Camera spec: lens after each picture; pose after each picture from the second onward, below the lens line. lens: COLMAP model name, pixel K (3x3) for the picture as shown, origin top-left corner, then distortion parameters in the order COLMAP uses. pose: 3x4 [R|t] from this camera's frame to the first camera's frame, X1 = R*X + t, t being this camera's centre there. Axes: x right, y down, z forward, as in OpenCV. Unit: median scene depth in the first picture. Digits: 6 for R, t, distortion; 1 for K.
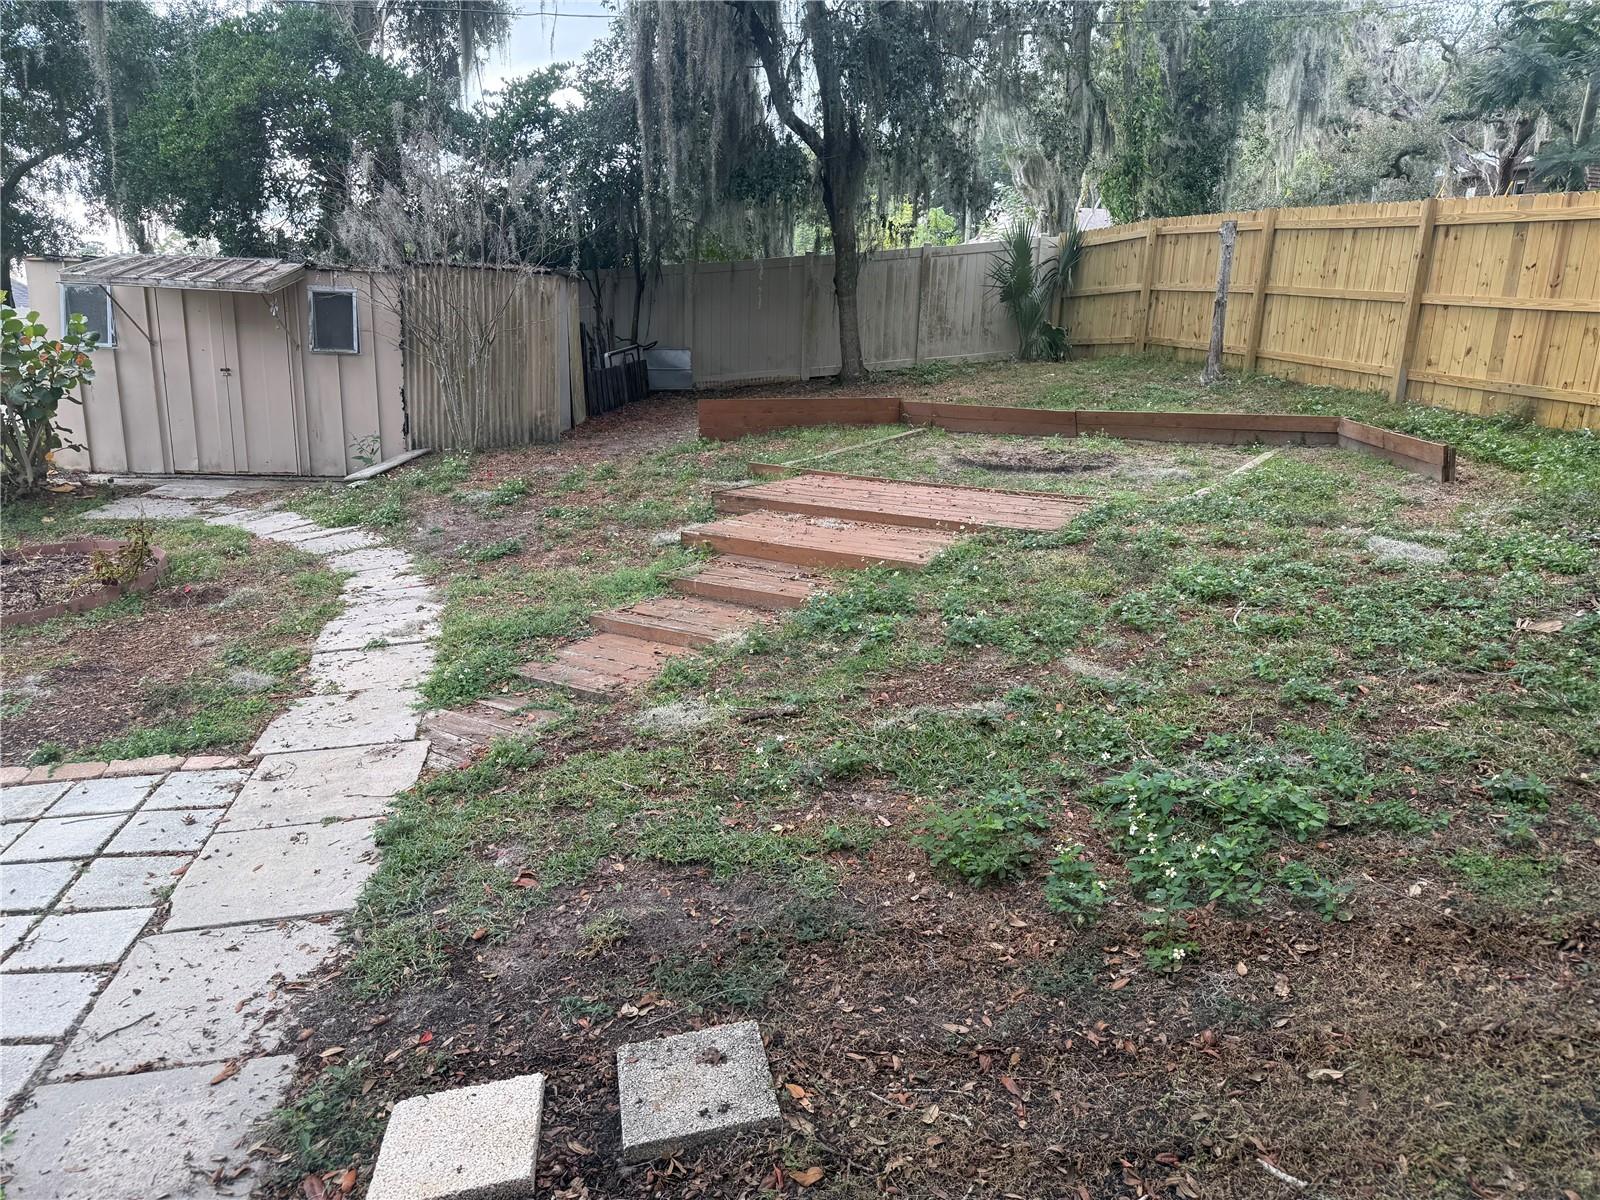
lens RADIAL K [[1122.8, 0, 805.1], [0, 1122.8, 610.3], [0, 0, 1]] dist [0.058047, -0.084573]
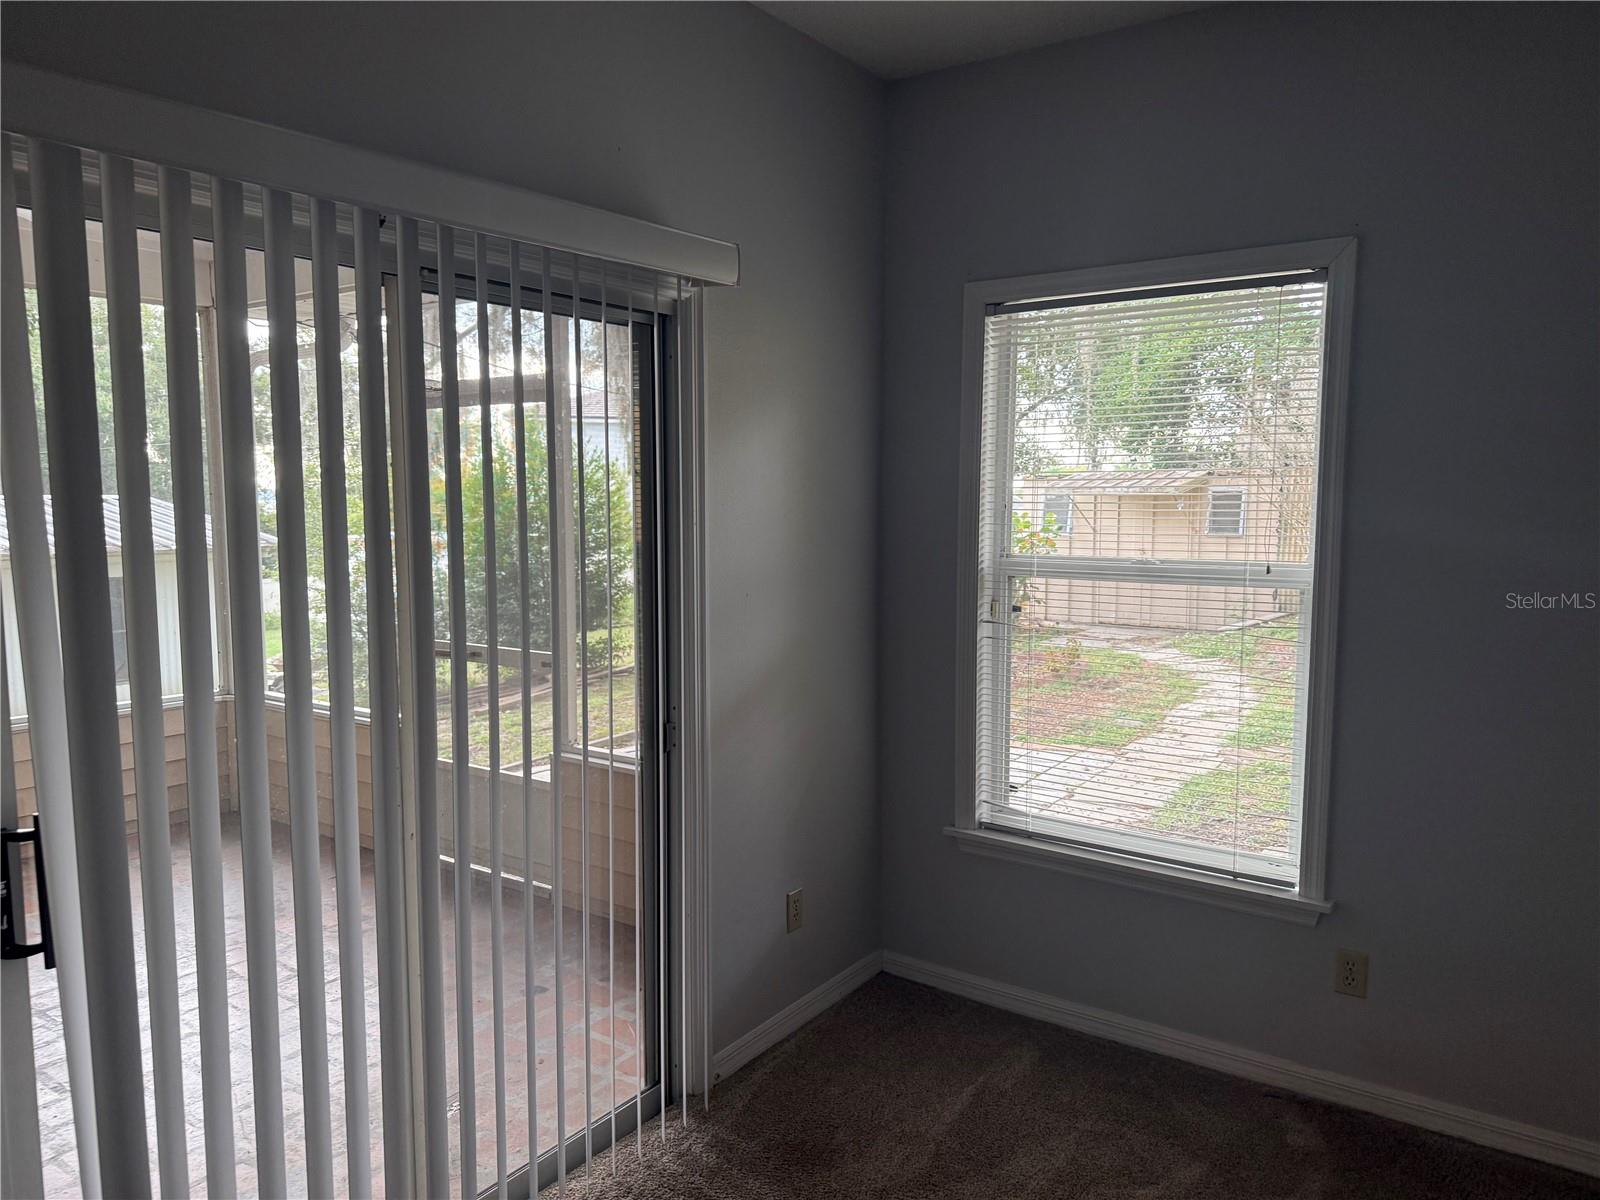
lens RADIAL K [[1122.8, 0, 796.5], [0, 1122.8, 614.8], [0, 0, 1]] dist [0.058047, -0.084573]
pose [[0.720247, 0.037019, -0.692729, 0.128478], [-0.151069, 0.982980, -0.104540, 0.068369], [0.677069, 0.179944, 0.713581, -0.228939]]
